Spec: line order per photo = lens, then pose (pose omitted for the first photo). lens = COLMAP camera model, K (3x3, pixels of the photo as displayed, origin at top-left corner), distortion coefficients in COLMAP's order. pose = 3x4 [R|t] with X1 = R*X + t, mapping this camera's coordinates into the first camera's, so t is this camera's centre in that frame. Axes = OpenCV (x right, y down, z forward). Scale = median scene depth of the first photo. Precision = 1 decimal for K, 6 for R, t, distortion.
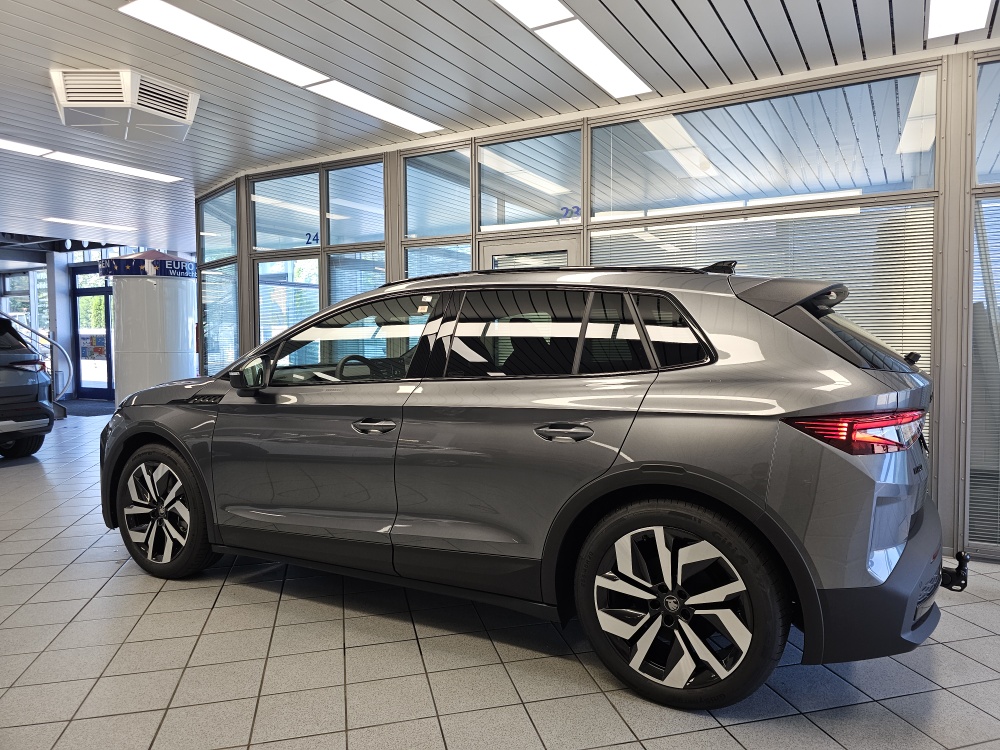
lens RADIAL K [[672.3, 0, 514.5], [0, 672.3, 374.7], [0, 0, 1]] dist [0.032083, -0.054884]
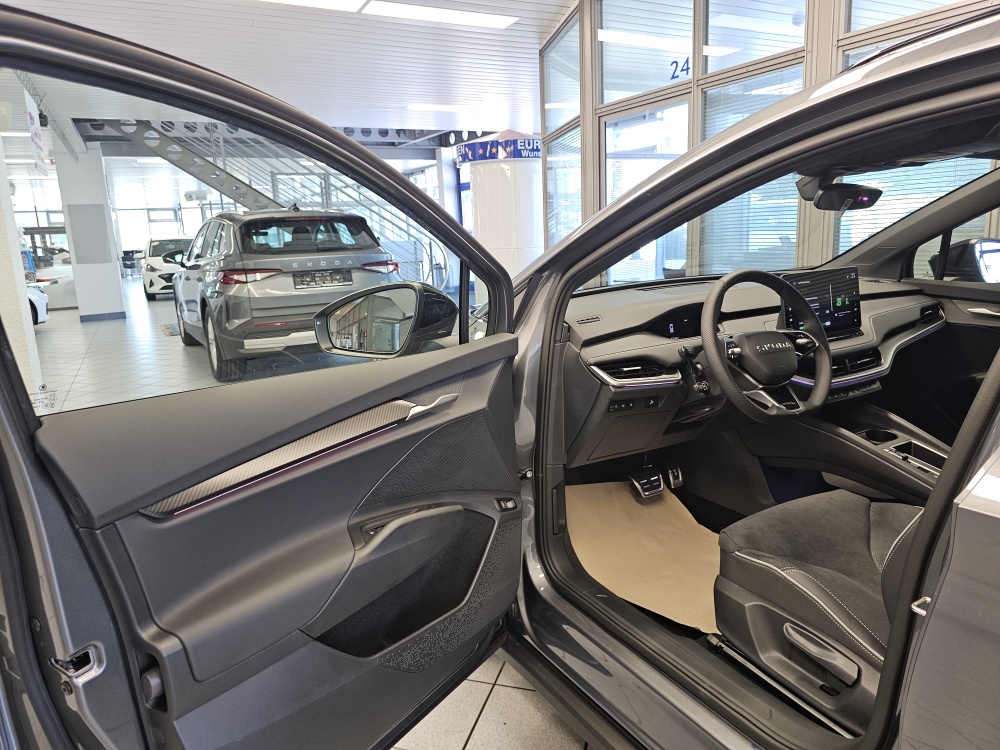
lens RADIAL K [[672.3, 0, 514.5], [0, 672.3, 374.7], [0, 0, 1]] dist [0.032083, -0.054884]
pose [[0.859553, 0.074055, -0.505653, -0.087090], [0.012868, 0.985995, 0.166277, -0.022376], [0.510885, -0.149430, 0.846562, 0.326237]]
